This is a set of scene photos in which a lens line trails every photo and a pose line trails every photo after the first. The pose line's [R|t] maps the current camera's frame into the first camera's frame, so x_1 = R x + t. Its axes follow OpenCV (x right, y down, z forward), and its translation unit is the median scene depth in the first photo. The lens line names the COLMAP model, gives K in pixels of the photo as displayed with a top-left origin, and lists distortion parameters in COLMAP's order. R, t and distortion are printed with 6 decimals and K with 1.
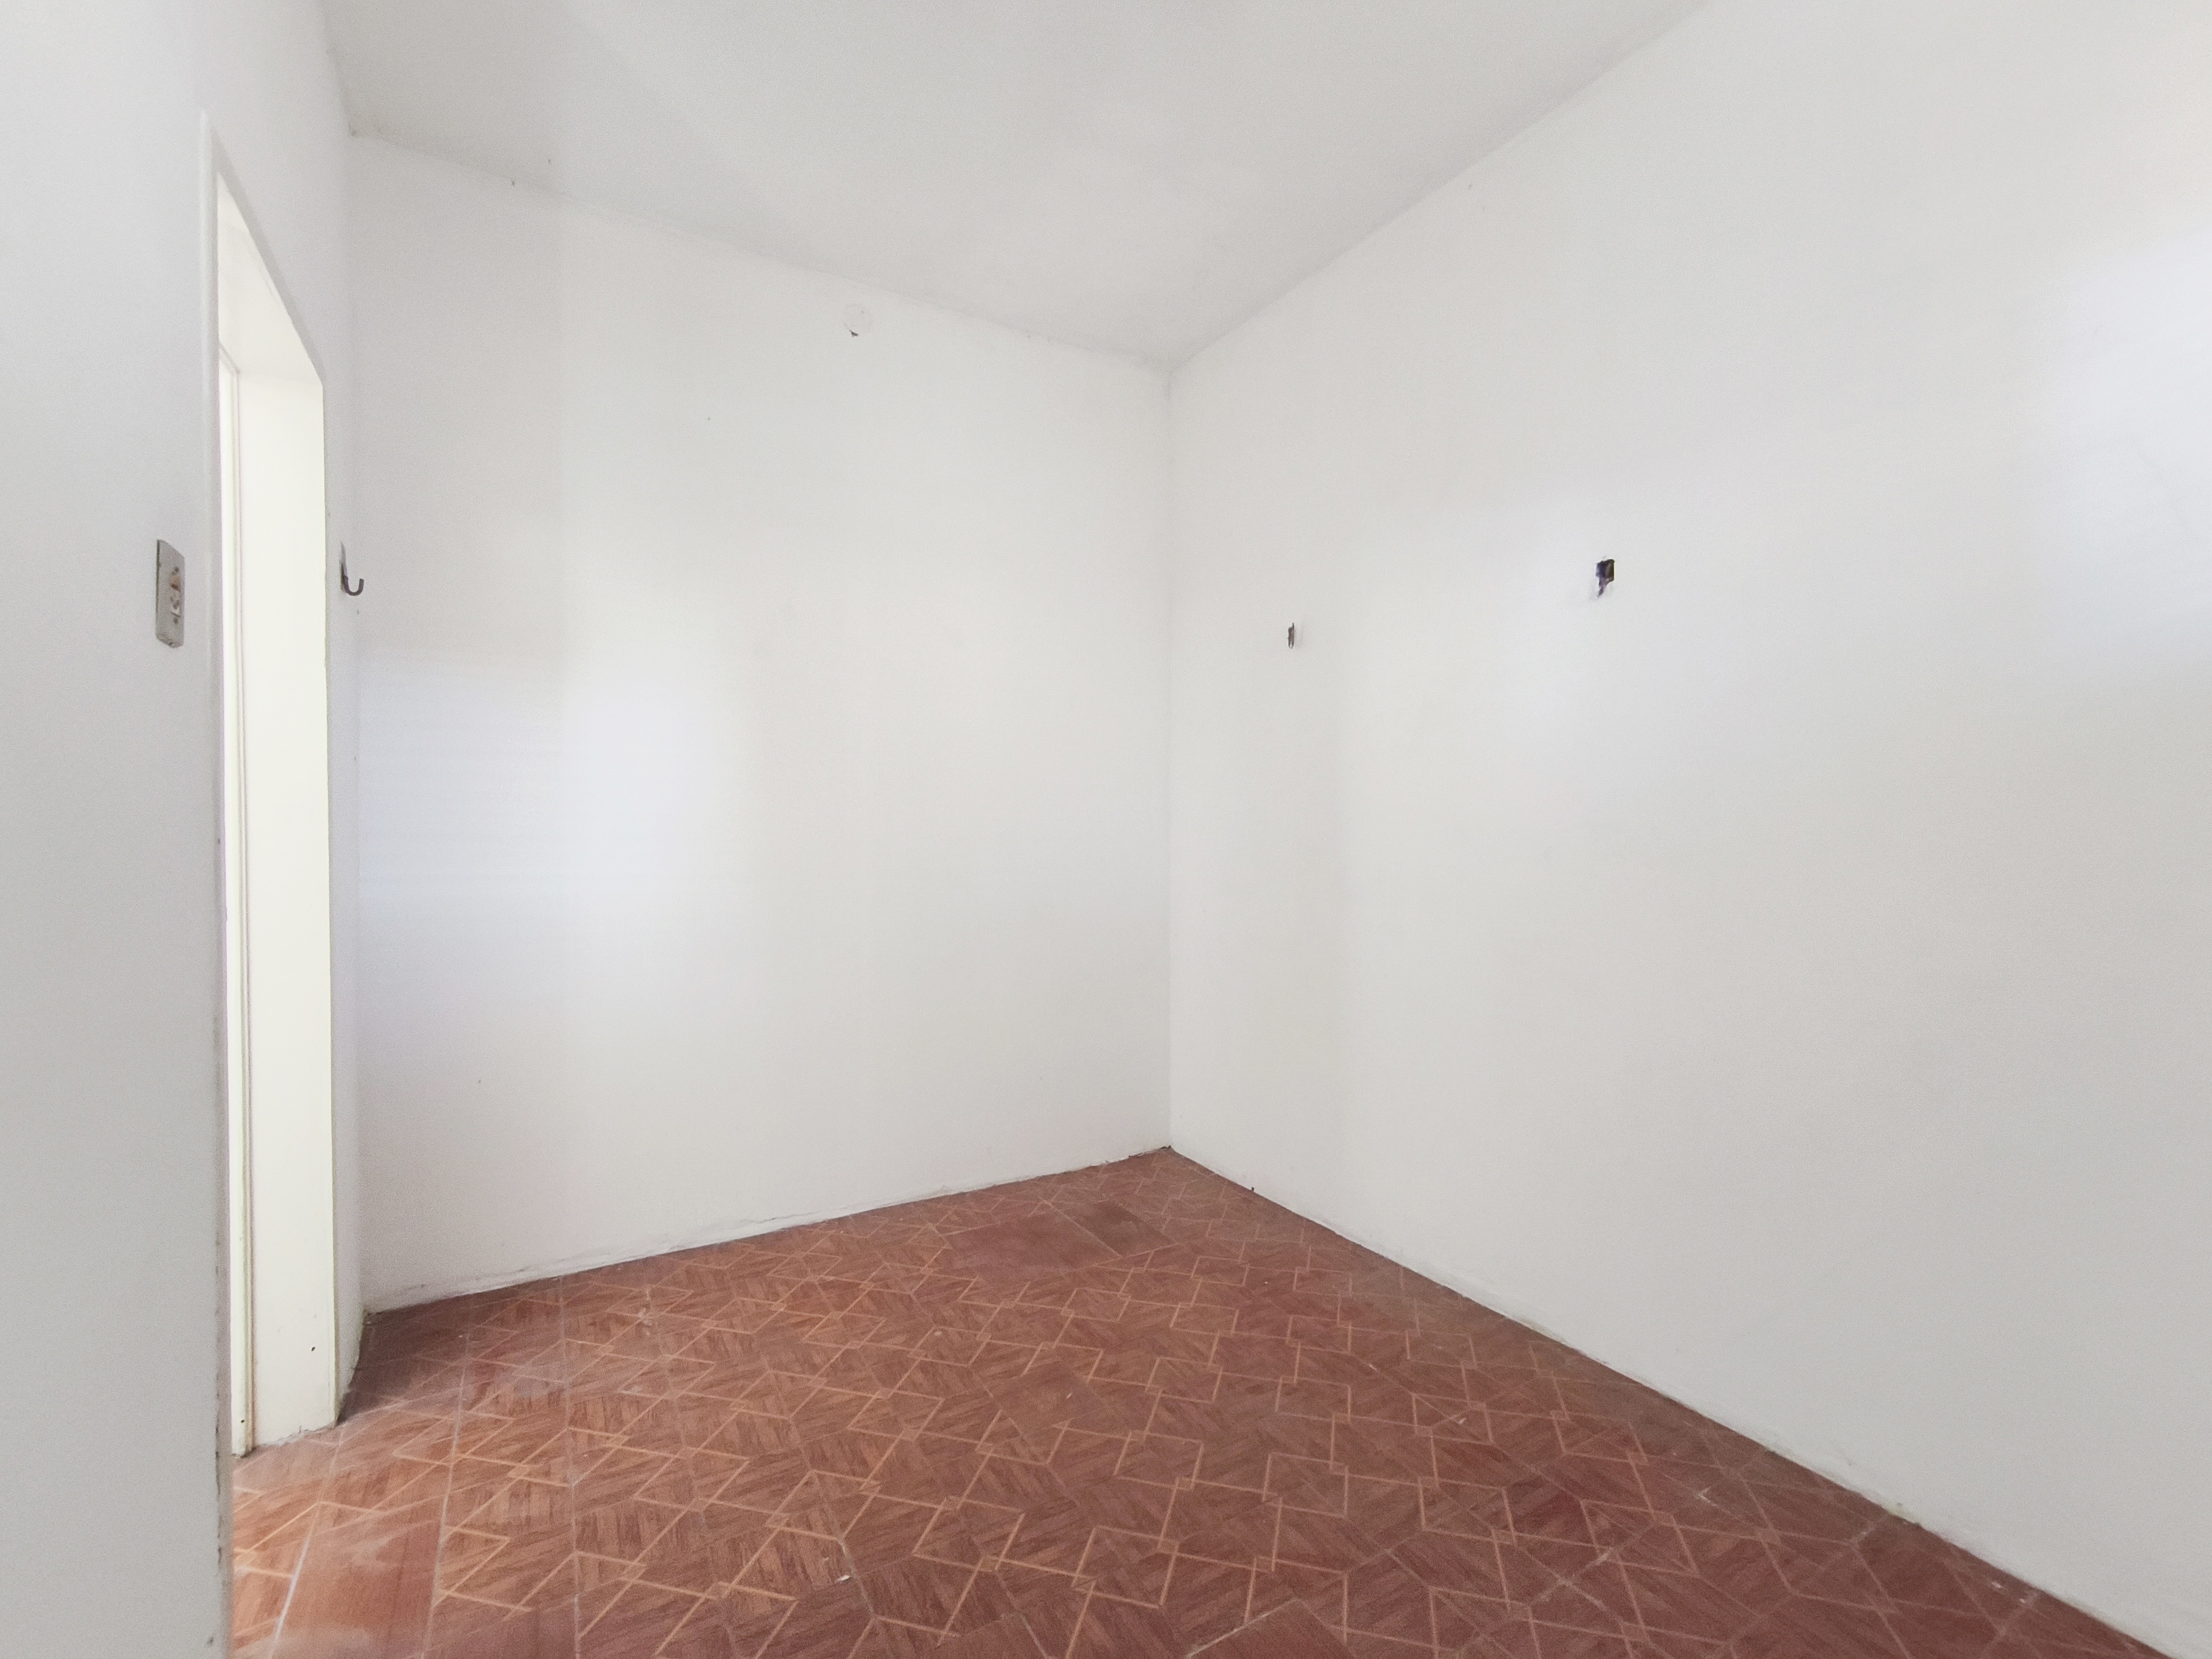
lens RADIAL K [[965.9, 0, 1107.4], [0, 965.9, 828.5], [0, 0, 1]] dist [-0.002151, 0.000604]
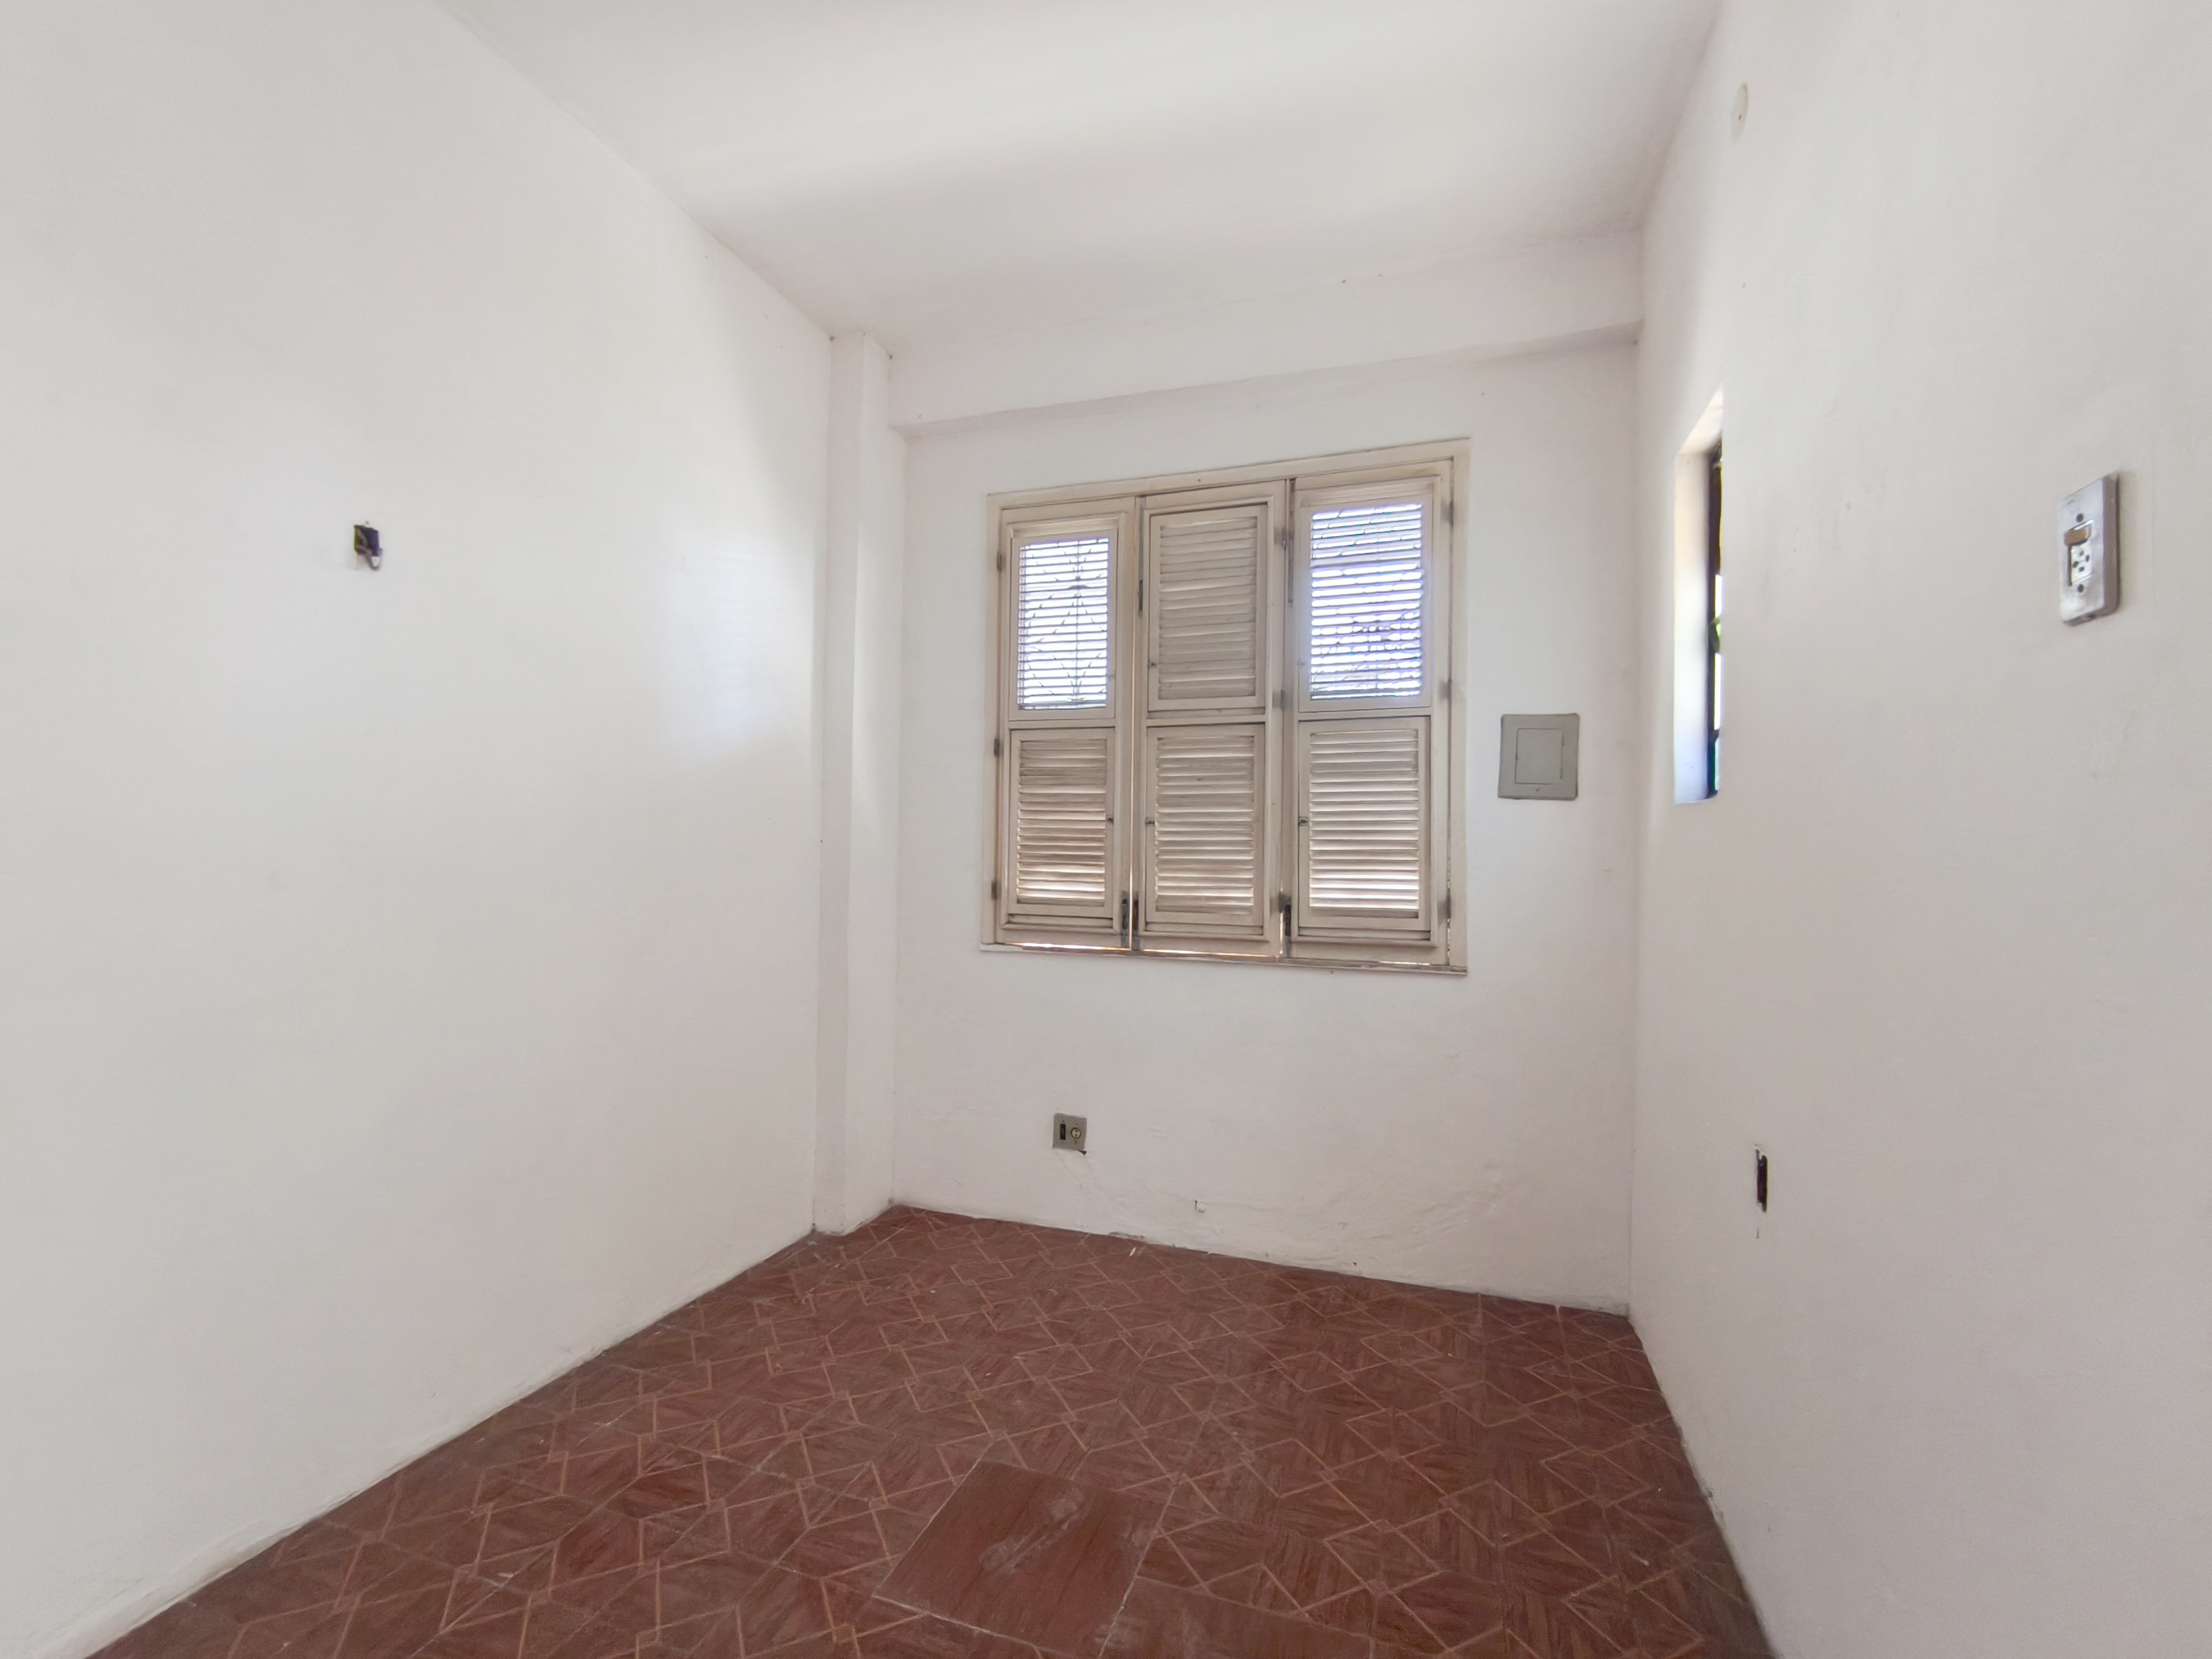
lens RADIAL K [[965.9, 0, 1107.3], [0, 965.9, 832.5], [0, 0, 1]] dist [-0.002151, 0.000604]
pose [[-0.629955, 0.002137, 0.776629, -0.696179], [-0.003433, 0.999979, -0.005535, -0.016043], [-0.776624, -0.006153, -0.629934, 1.325178]]
